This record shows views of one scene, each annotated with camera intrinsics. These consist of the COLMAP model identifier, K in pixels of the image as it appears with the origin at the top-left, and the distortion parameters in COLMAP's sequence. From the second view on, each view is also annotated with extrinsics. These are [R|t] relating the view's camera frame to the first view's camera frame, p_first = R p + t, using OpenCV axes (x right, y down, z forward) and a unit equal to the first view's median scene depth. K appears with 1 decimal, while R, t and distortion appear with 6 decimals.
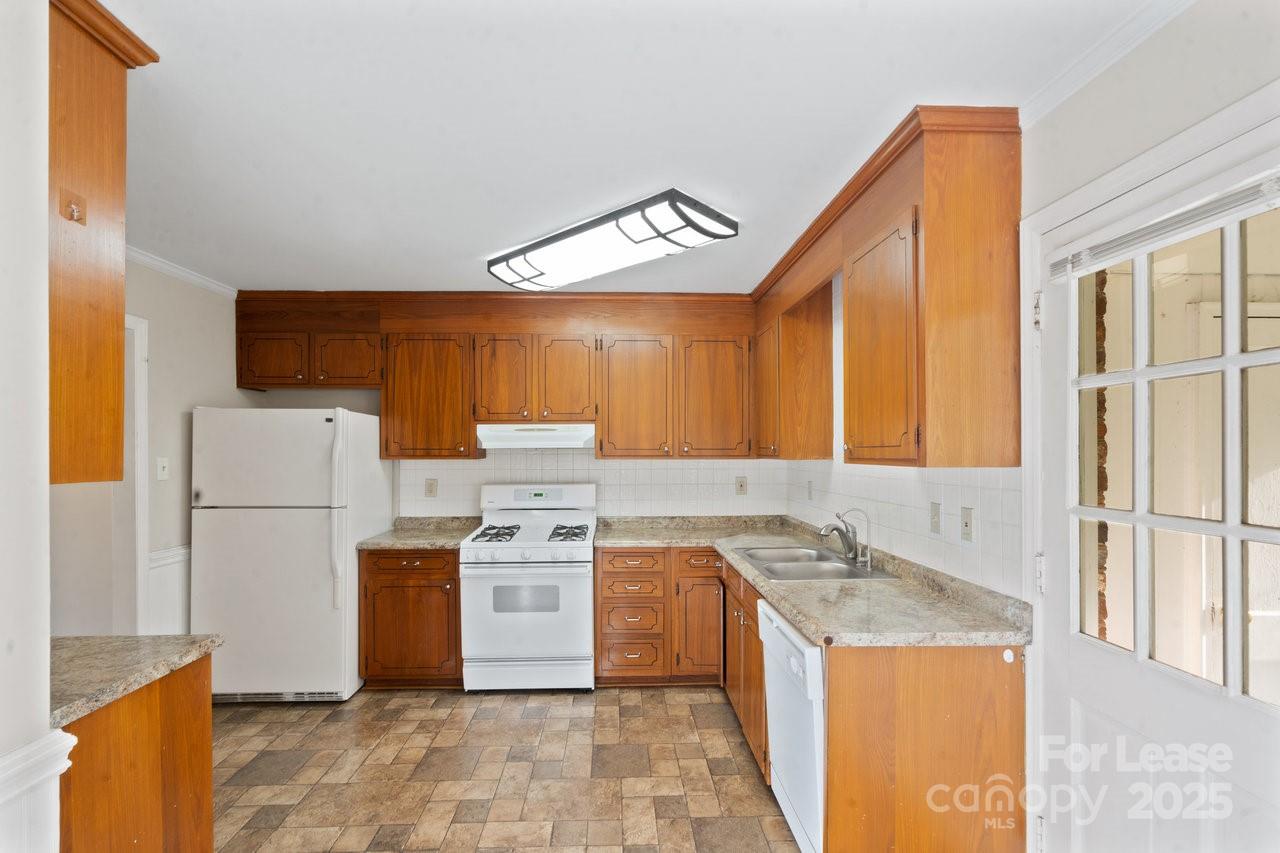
lens RADIAL K [[600.2, 0, 633.4], [0, 600.2, 457.2], [0, 0, 1]] dist [0.001625, 0.000536]
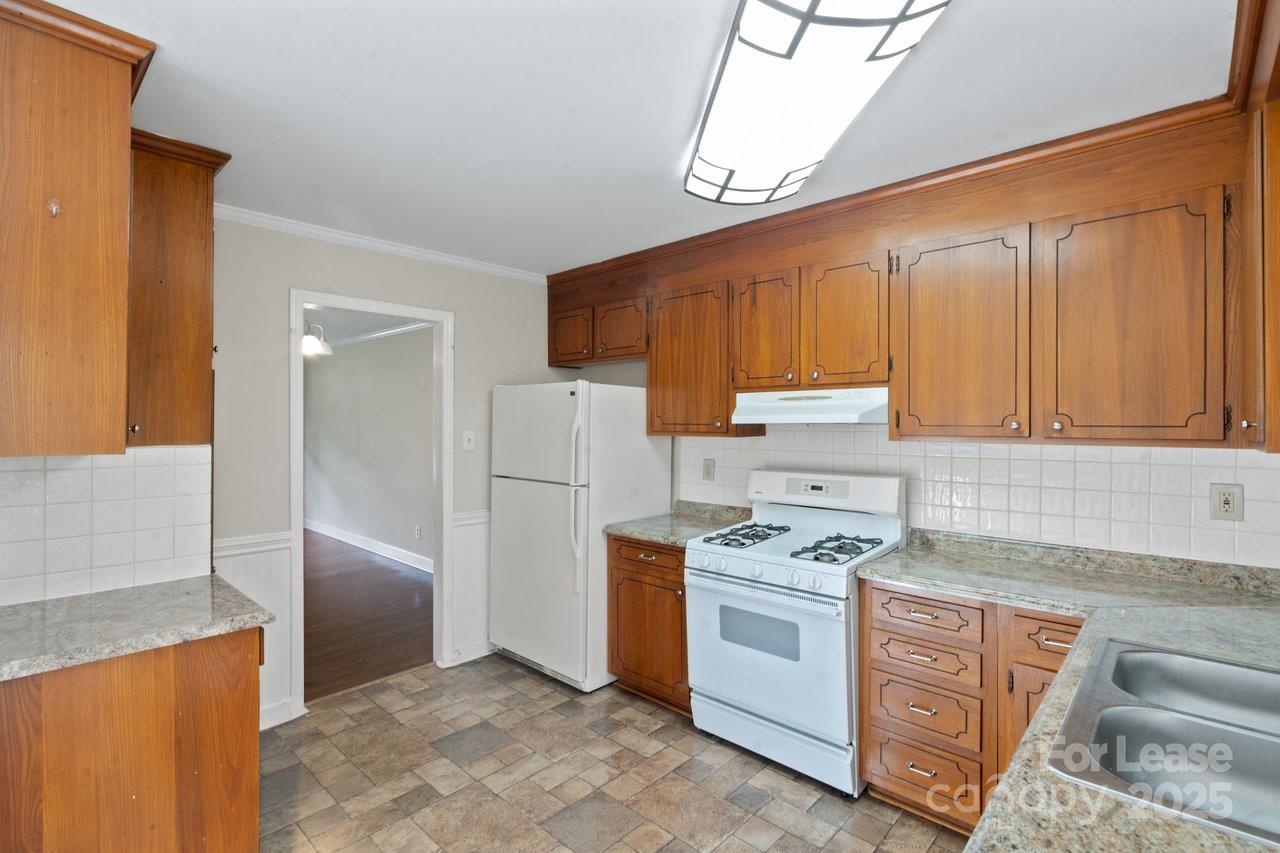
lens RADIAL K [[600.3, 0, 621.1], [0, 600.3, 426.8], [0, 0, 1]] dist [0.000893, 0.000670]
pose [[0.699997, 0.006915, -0.714112, 0.214887], [-0.012618, 0.999917, -0.002686, -0.006831], [0.714034, 0.010891, 0.700026, 0.363117]]
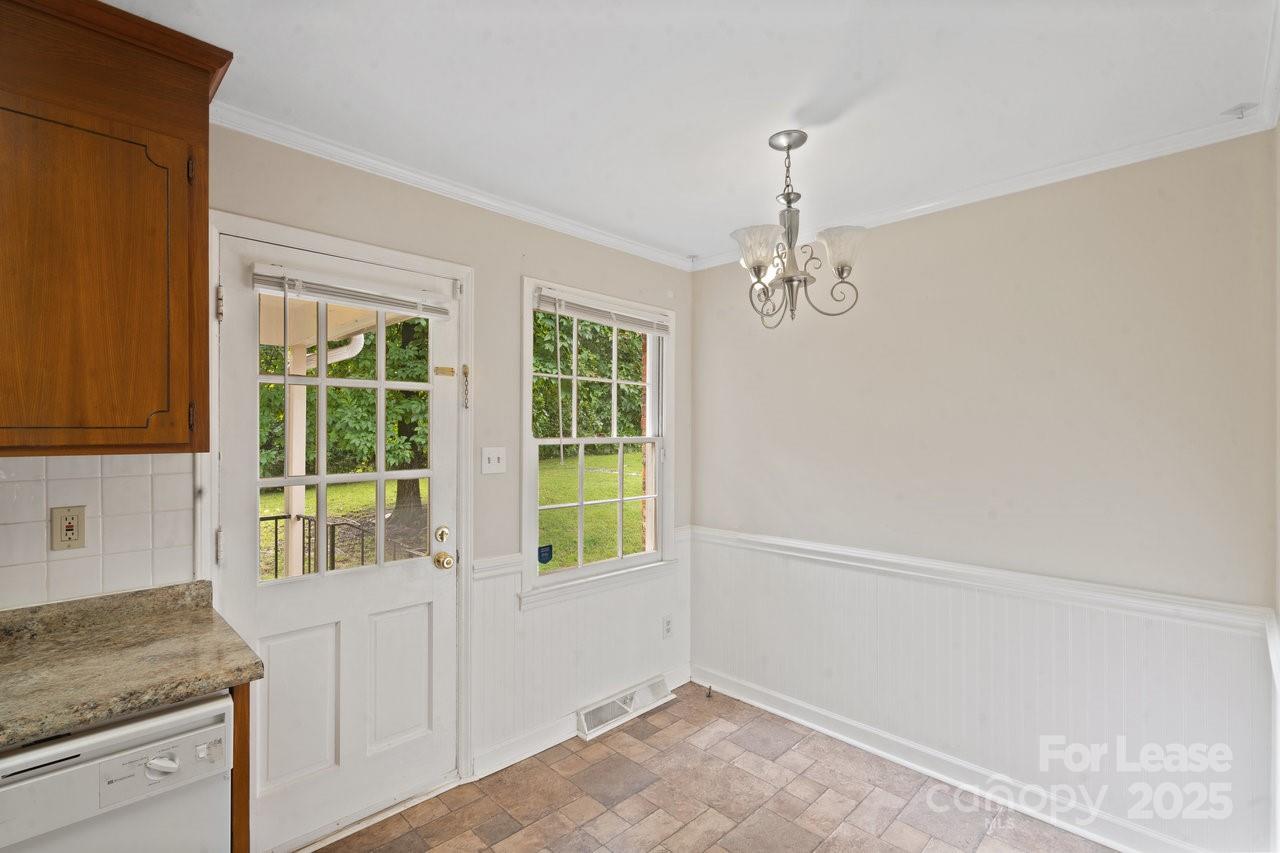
lens RADIAL K [[587.7, 0, 631.1], [0, 587.7, 431.6], [0, 0, 1]] dist [-0.000101, 0.001571]
pose [[-0.684039, -0.000896, 0.729445, -0.758987], [0.002846, 0.999988, 0.003897, -0.016949], [-0.729440, 0.004741, -0.684028, 1.234074]]
